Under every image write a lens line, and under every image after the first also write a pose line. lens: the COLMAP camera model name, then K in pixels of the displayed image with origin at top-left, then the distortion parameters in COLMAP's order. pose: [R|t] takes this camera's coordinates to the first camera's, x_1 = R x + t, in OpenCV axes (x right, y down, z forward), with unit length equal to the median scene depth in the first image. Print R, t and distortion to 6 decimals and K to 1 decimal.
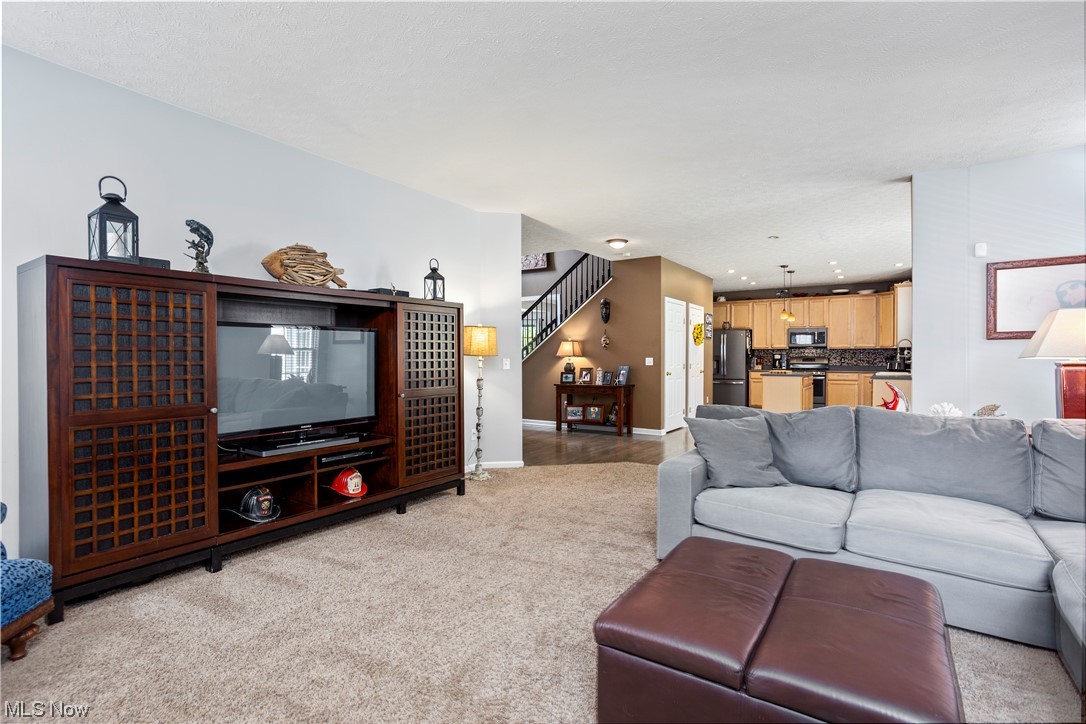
lens RADIAL K [[519.1, 0, 551.1], [0, 519.1, 360.6], [0, 0, 1]] dist [-0.033491, 0.000329]
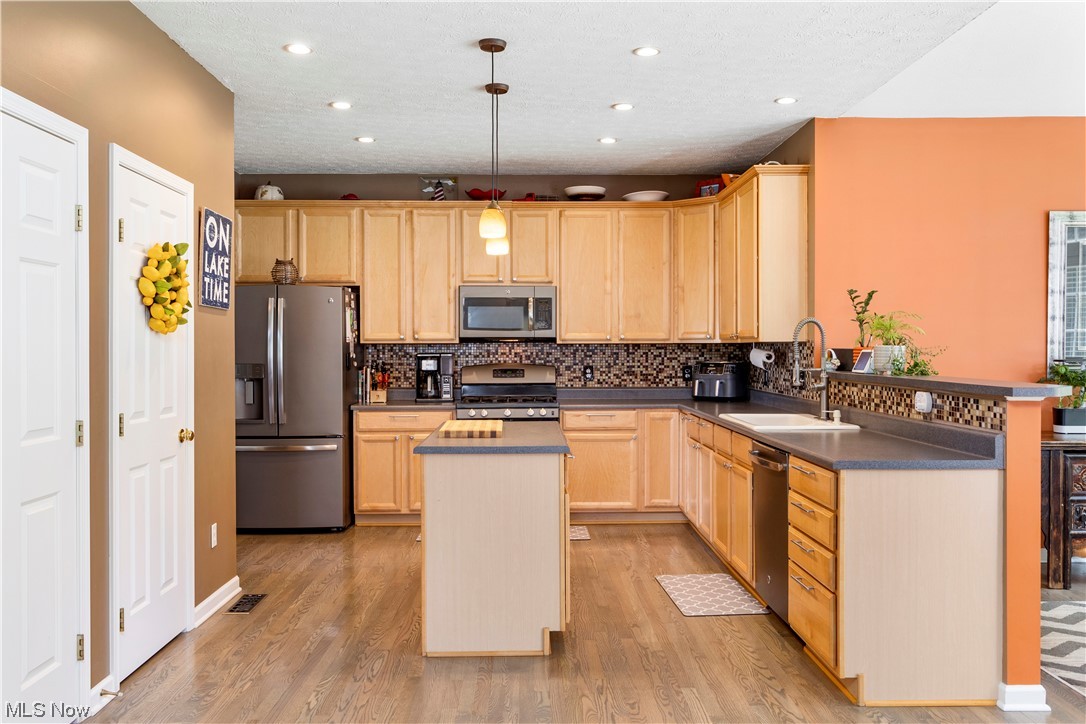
lens RADIAL K [[880.9, 0, 546.8], [0, 880.9, 354.3], [0, 0, 1]] dist [0.004587, 0.007752]
pose [[0.819895, -0.005658, 0.572485, 0.171829], [0.006047, 0.999981, 0.001222, -0.016478], [-0.572481, 0.002460, 0.819914, 0.495312]]
